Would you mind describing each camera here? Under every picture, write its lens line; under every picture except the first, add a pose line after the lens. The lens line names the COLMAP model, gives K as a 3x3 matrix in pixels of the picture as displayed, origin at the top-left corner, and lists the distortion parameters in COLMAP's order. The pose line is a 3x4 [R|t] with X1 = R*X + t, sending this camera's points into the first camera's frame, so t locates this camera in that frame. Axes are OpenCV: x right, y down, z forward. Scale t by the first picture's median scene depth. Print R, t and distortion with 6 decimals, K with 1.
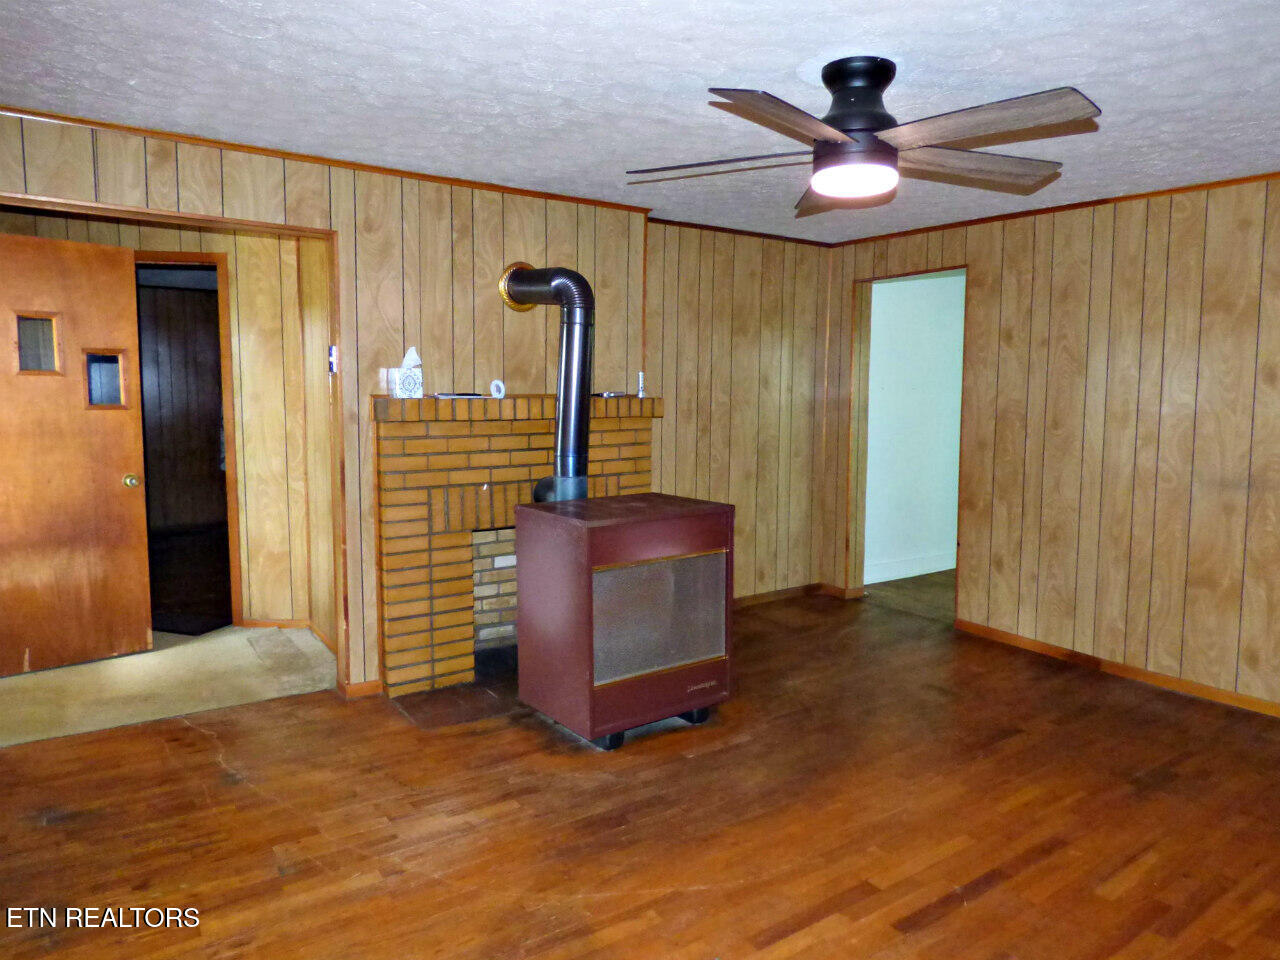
lens RADIAL K [[762.1, 0, 643.3], [0, 762.1, 453.5], [0, 0, 1]] dist [-0.001307, 0.000768]
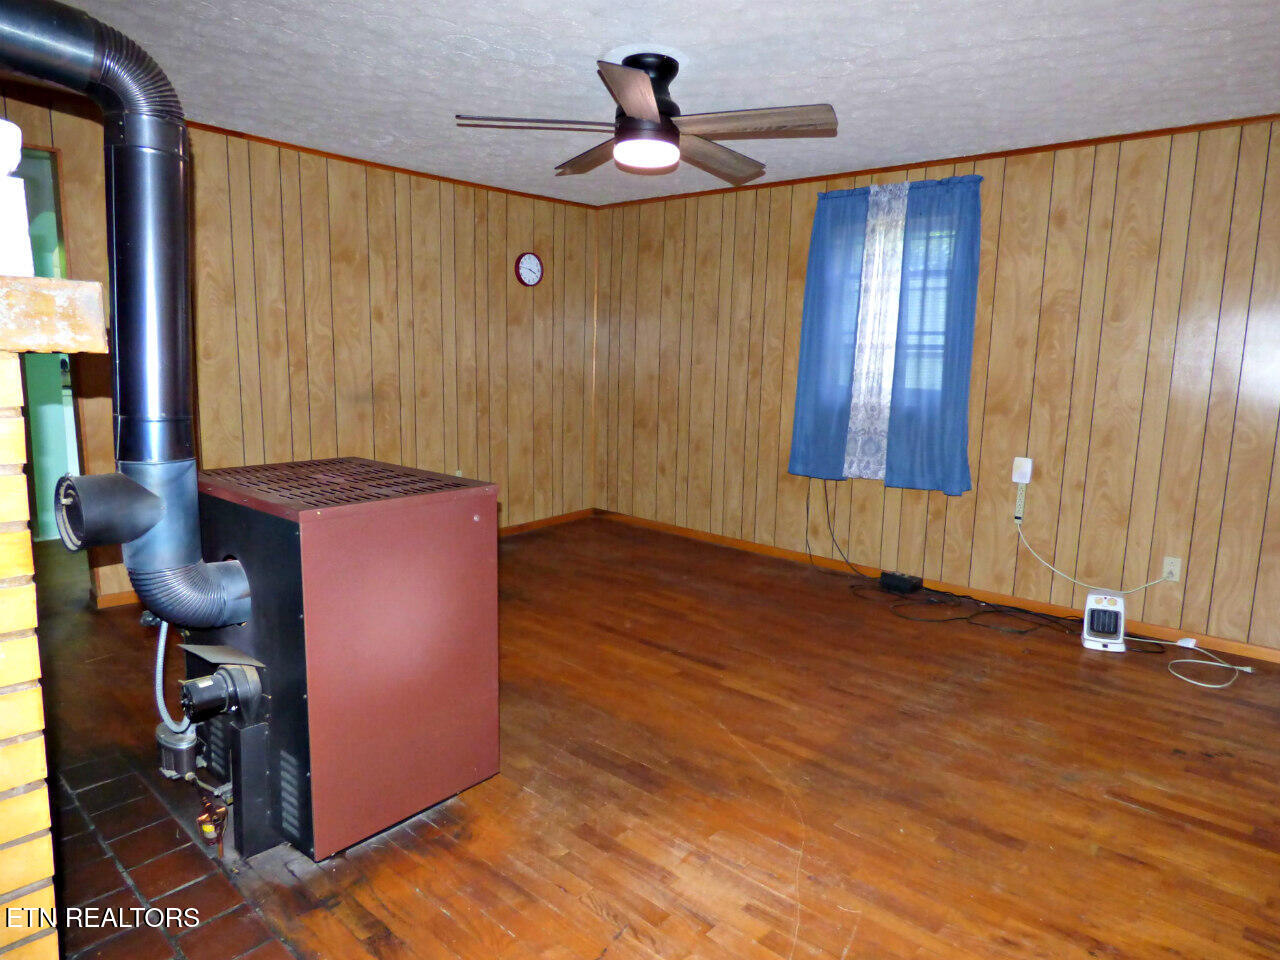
lens RADIAL K [[762.1, 0, 643.3], [0, 762.1, 453.5], [0, 0, 1]] dist [-0.001307, 0.000768]
pose [[-0.139763, -0.127970, 0.981881, -0.898865], [0.067481, 0.988077, 0.138383, -0.023064], [-0.987883, 0.085599, -0.129461, 1.080593]]
